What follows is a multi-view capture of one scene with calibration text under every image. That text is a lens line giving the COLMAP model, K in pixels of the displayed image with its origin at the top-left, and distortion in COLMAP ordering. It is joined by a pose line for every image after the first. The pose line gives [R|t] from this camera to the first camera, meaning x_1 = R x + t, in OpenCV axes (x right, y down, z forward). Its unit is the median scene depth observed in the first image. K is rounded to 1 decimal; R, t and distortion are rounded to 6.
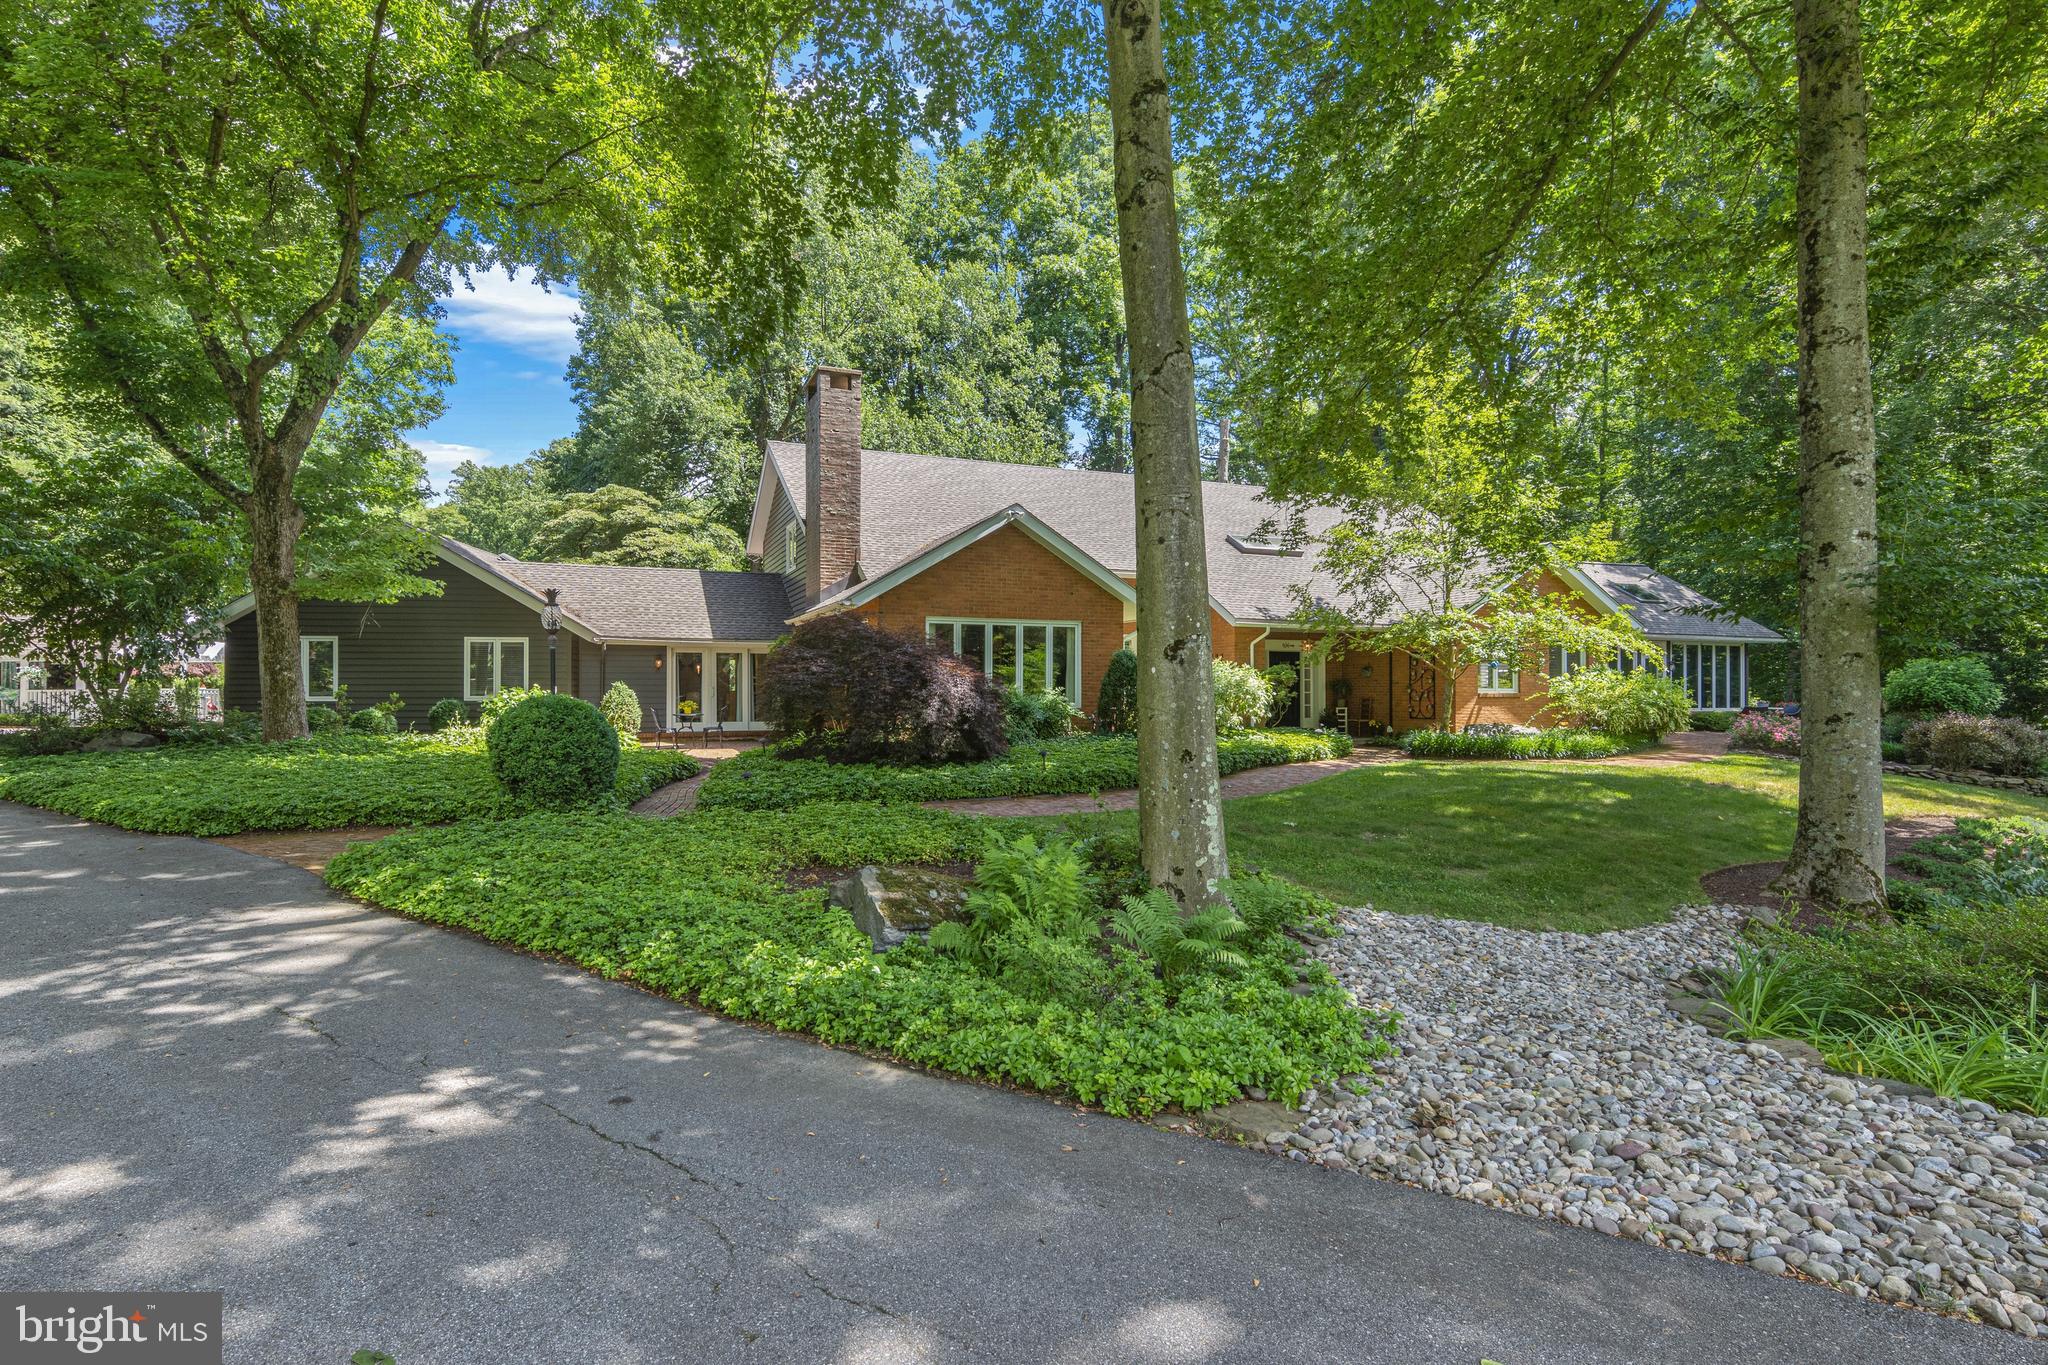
lens RADIAL K [[1063.8, 0, 1024.0], [0, 1063.8, 682.5], [0, 0, 1]] dist [0.008494, 0.000266]
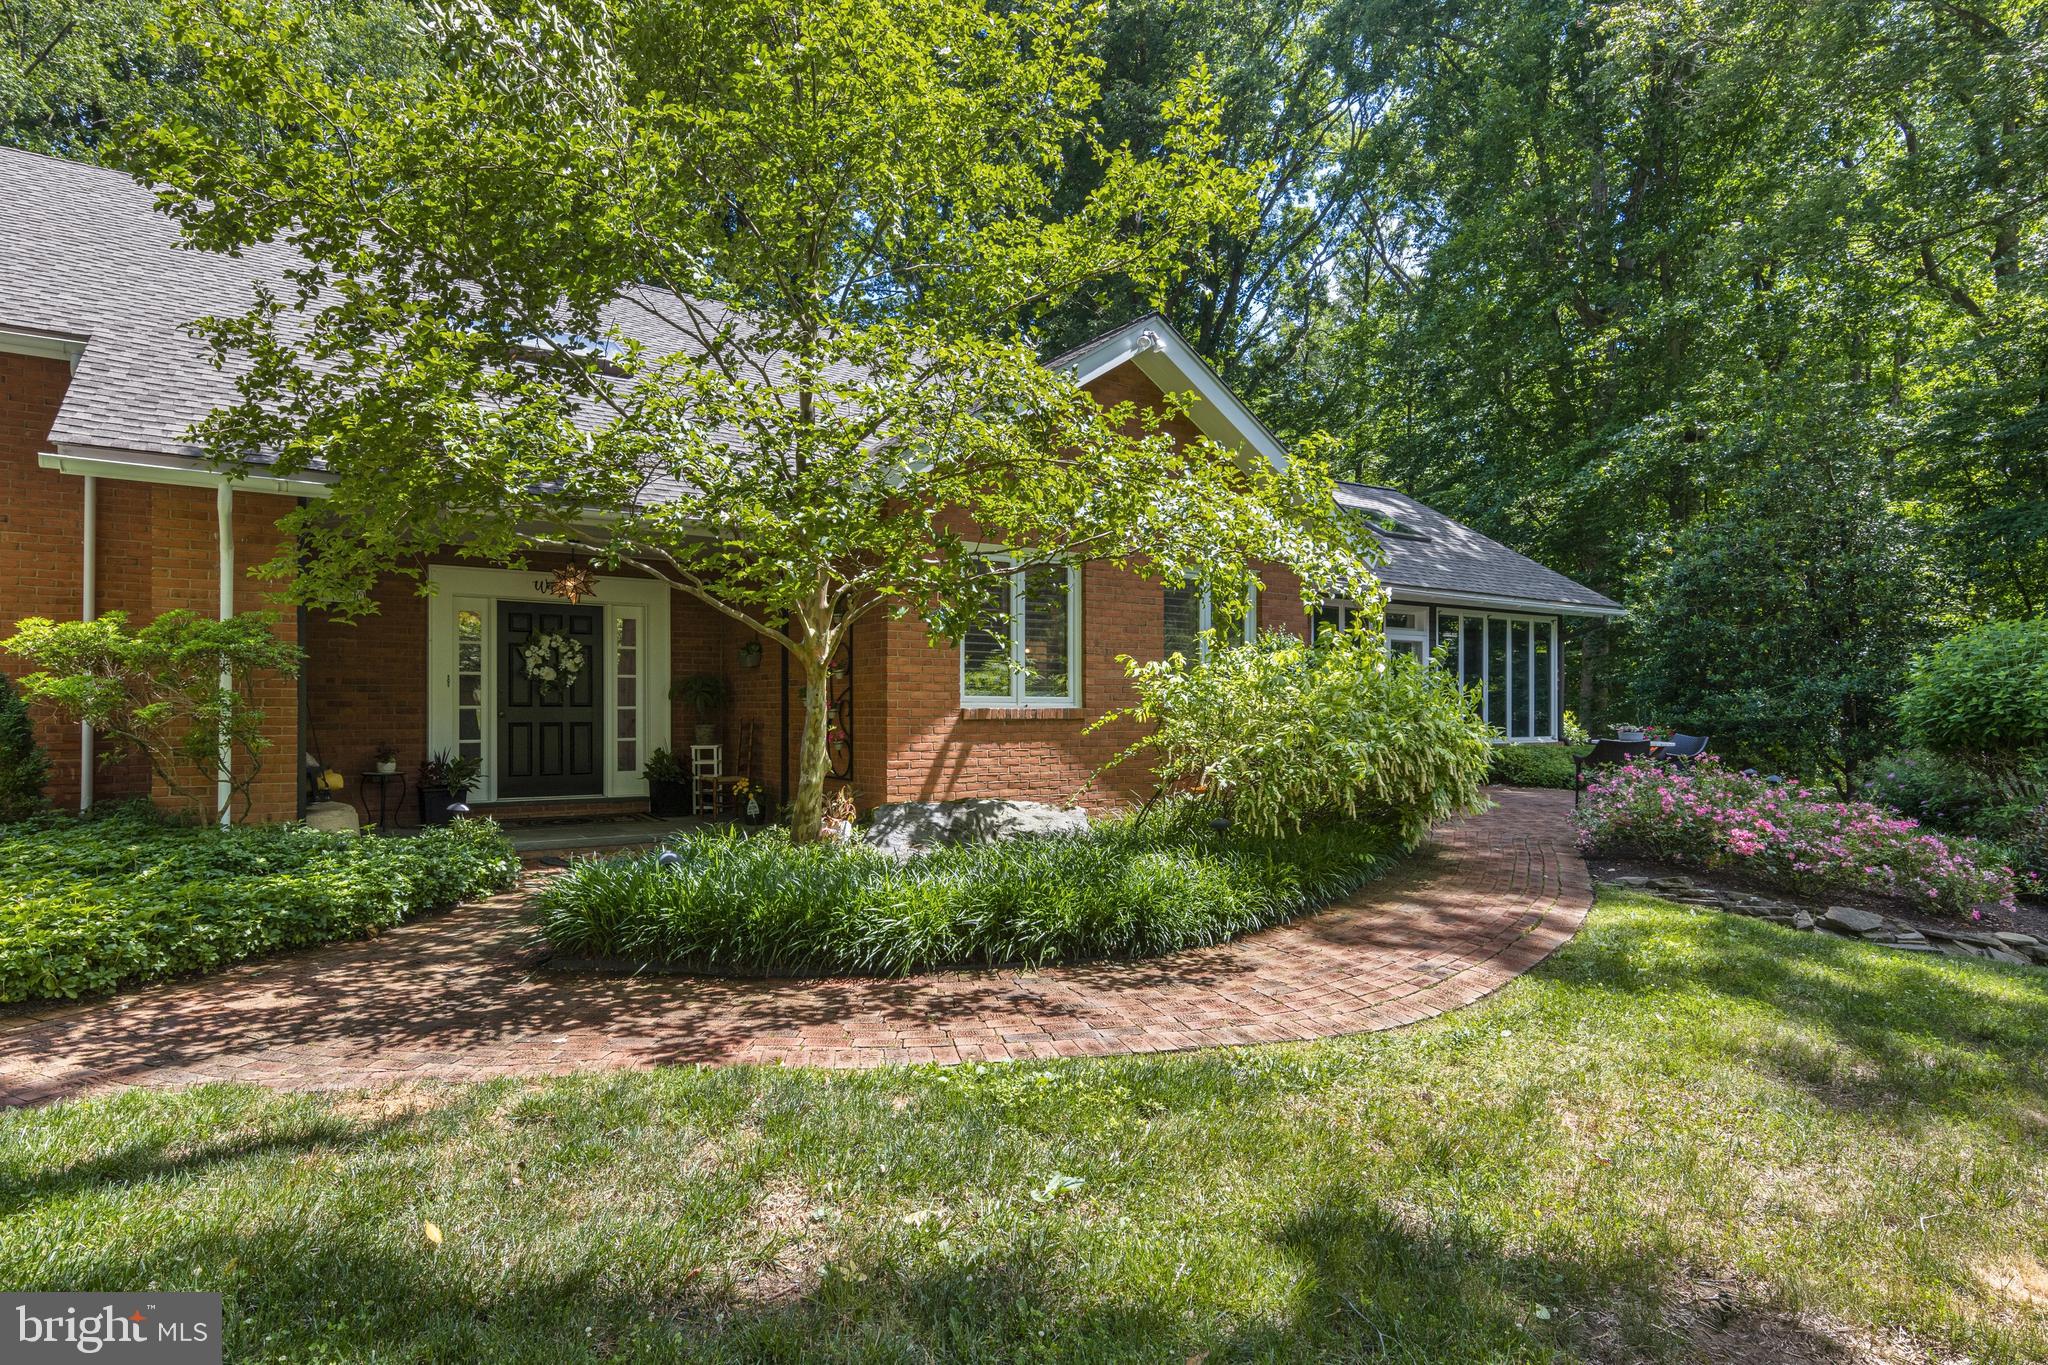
lens RADIAL K [[1160.0, 0, 1024.0], [0, 1160.0, 682.5], [0, 0, 1]] dist [0.000058, -0.000004]
pose [[0.978746, 0.004871, 0.205017, 0.401510], [-0.001211, 0.999838, -0.017976, 0.008903], [-0.205071, 0.017346, 0.978593, 0.666581]]
